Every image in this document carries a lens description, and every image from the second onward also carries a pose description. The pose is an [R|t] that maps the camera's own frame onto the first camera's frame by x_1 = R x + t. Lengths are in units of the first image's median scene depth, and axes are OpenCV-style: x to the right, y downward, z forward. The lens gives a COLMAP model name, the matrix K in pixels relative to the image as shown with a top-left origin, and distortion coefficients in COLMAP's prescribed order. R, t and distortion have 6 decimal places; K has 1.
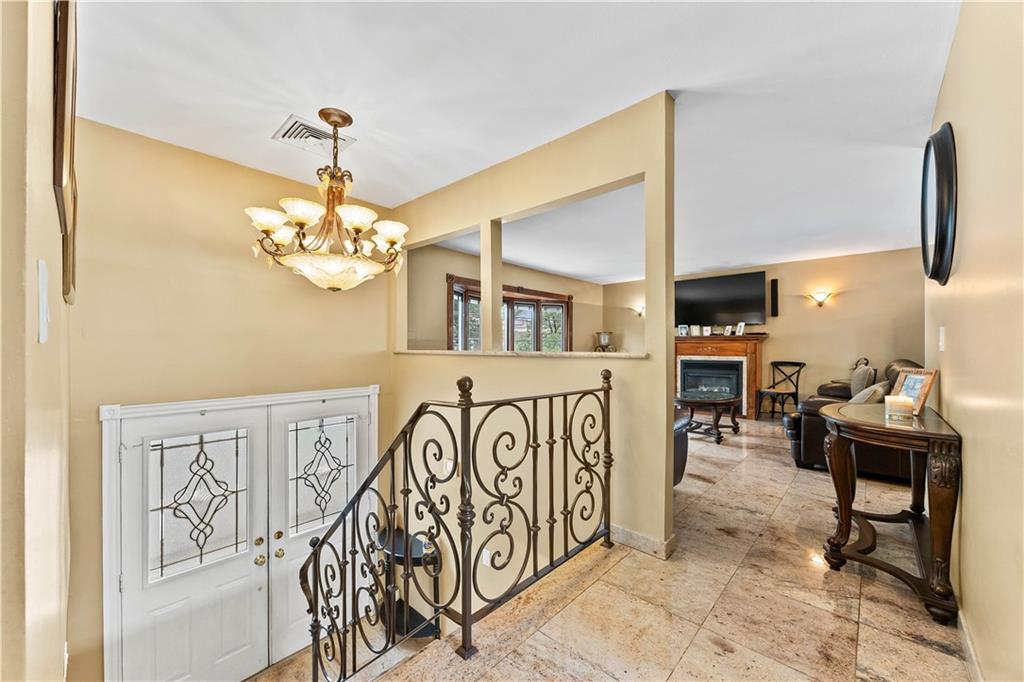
lens RADIAL K [[387.9, 0, 510.1], [0, 387.9, 346.5], [0, 0, 1]] dist [-0.001679, -0.000017]
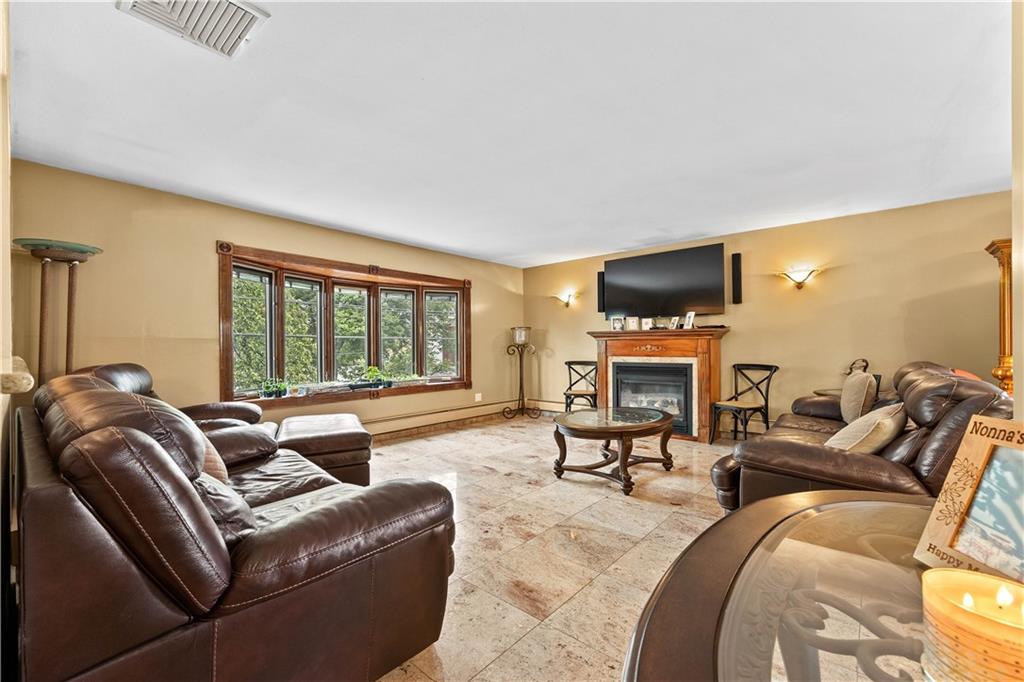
lens RADIAL K [[395.3, 0, 472.1], [0, 395.3, 344.8], [0, 0, 1]] dist [0.000226, 0.000000]
pose [[0.998961, -0.007928, -0.044871, 0.209274], [0.007888, 0.999968, -0.001062, -0.001107], [0.044878, 0.000707, 0.998992, 0.219638]]
